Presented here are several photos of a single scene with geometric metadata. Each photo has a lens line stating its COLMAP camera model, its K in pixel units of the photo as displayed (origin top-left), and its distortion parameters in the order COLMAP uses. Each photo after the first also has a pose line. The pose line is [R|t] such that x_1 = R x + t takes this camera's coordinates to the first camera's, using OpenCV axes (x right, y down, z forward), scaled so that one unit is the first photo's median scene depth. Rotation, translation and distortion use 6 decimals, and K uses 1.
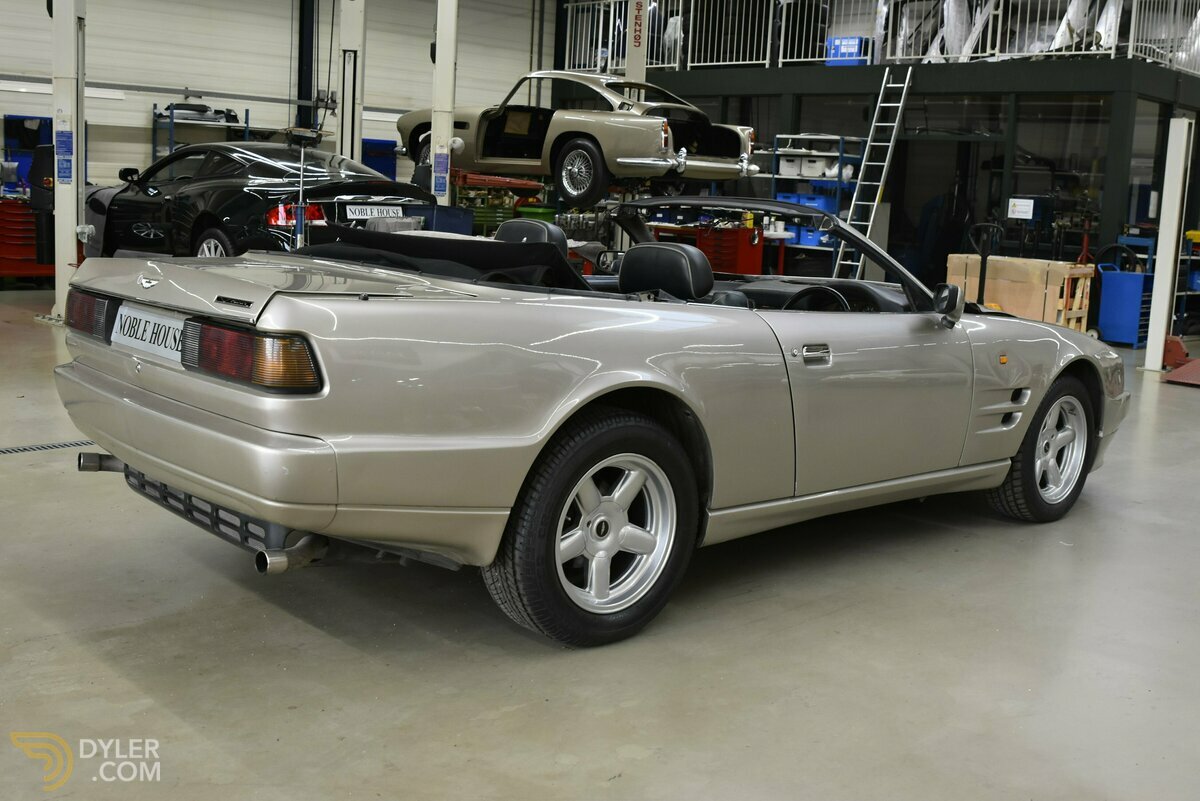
lens RADIAL K [[1299.9, 0, 600.0], [0, 1299.9, 400.5], [0, 0, 1]] dist [-0.113669, 0.052488]
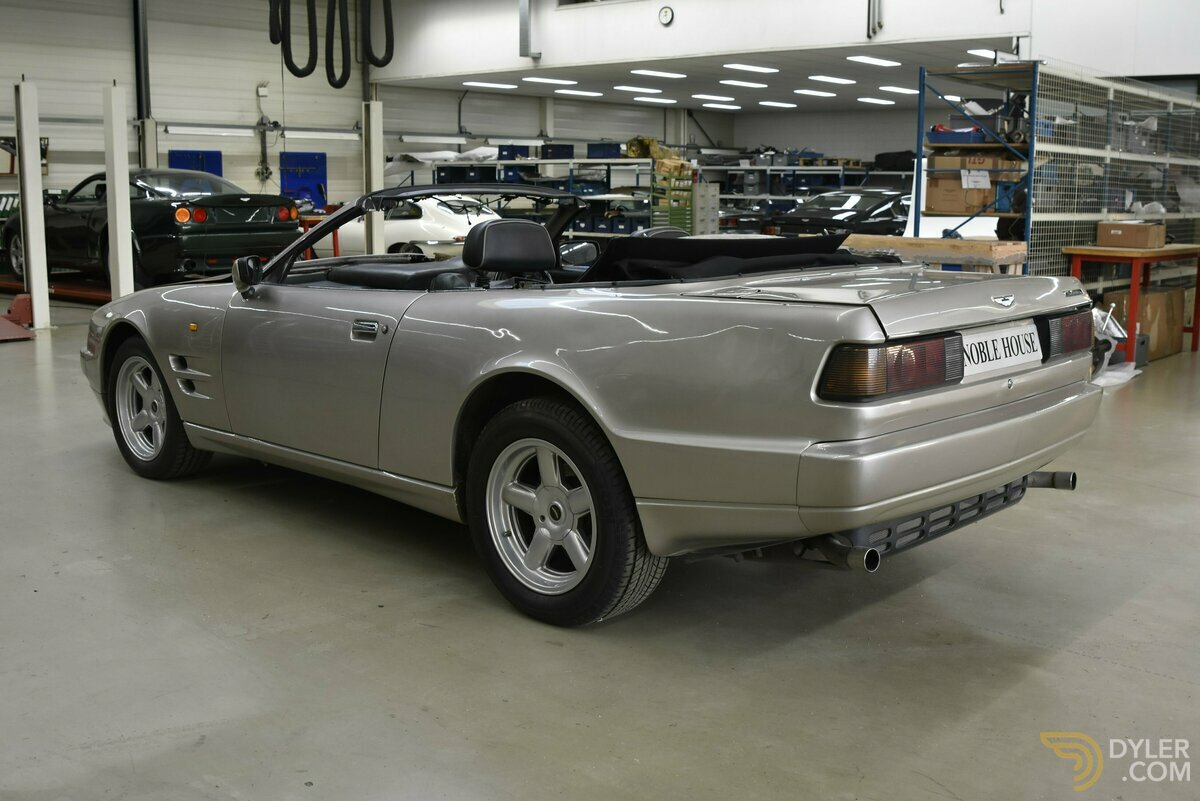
lens RADIAL K [[1265.1, 0, 600.0], [0, 1265.1, 400.5], [0, 0, 1]] dist [-0.109973, 0.001084]
pose [[-0.095216, -0.217541, 0.971396, -0.494349], [0.144865, 0.962413, 0.229729, -0.110033], [-0.984859, 0.162595, -0.060123, 0.525984]]
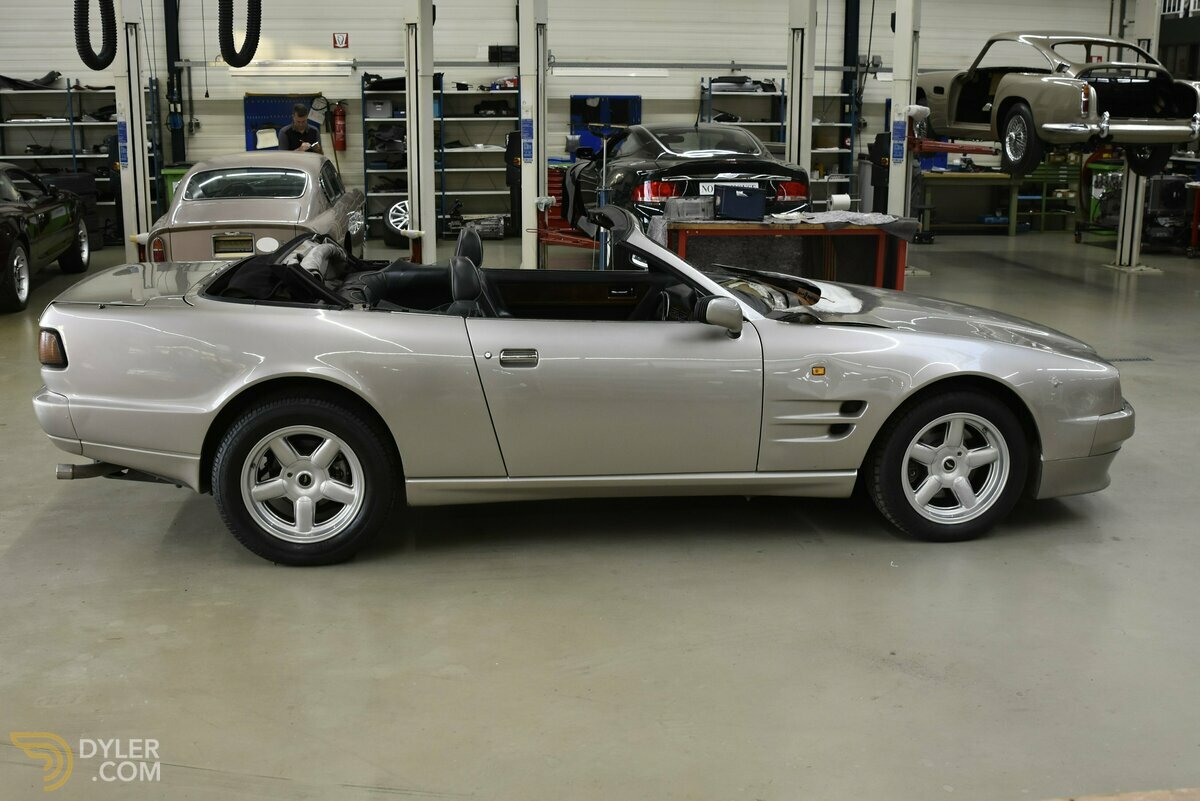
lens RADIAL K [[1299.9, 0, 600.0], [0, 1299.9, 400.5], [0, 0, 1]] dist [-0.113669, 0.052488]
pose [[0.809016, 0.085541, -0.581529, 0.401507], [-0.056456, 0.996088, 0.067981, -0.035686], [0.585069, -0.022167, 0.810680, 0.040991]]
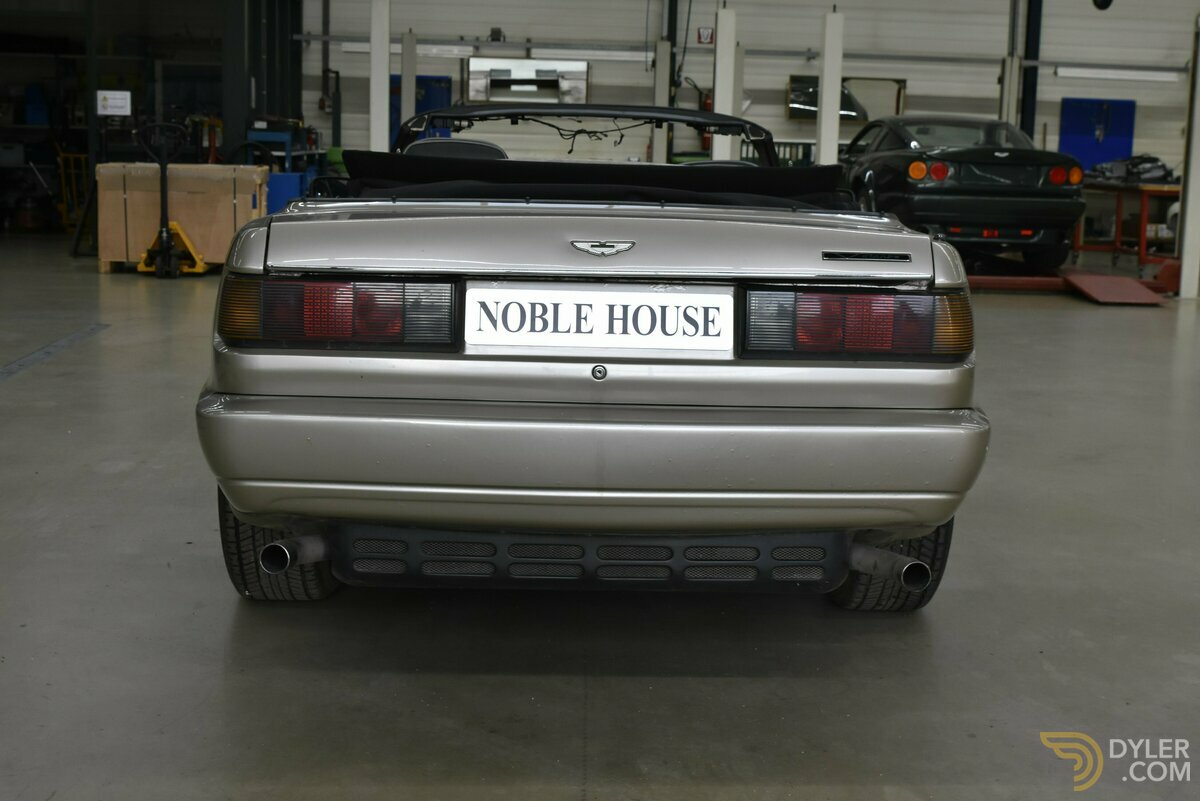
lens RADIAL K [[1624.0, 0, 600.0], [0, 1624.0, 400.5], [0, 0, 1]] dist [-0.093034, 0.119474]
pose [[0.642544, -0.155517, 0.750301, -0.383966], [0.125672, 0.987316, 0.097021, -0.035981], [-0.755873, 0.031952, 0.653938, 0.165247]]
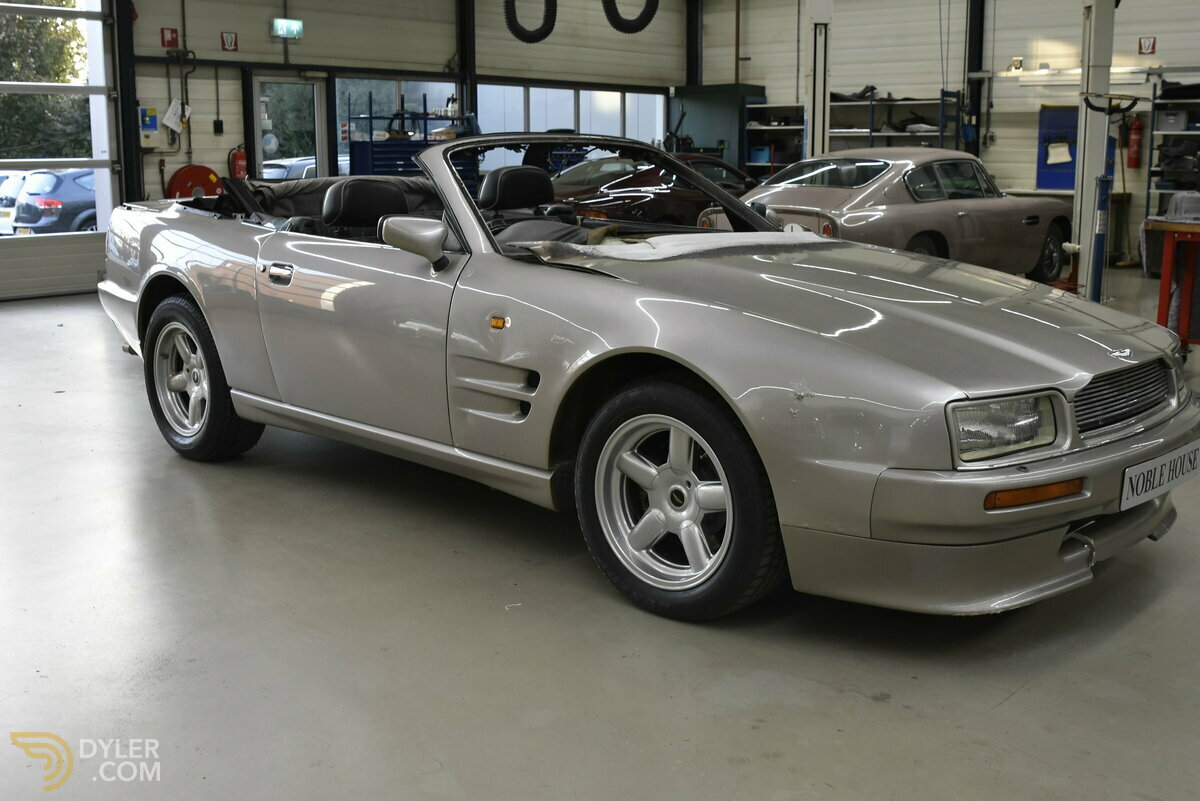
lens RADIAL K [[1265.1, 0, 600.0], [0, 1265.1, 400.5], [0, 0, 1]] dist [-0.109973, 0.001084]
pose [[0.040808, 0.133853, -0.990161, 0.548940], [-0.154664, 0.979888, 0.126090, -0.046898], [0.987124, 0.147997, 0.060690, 0.534982]]
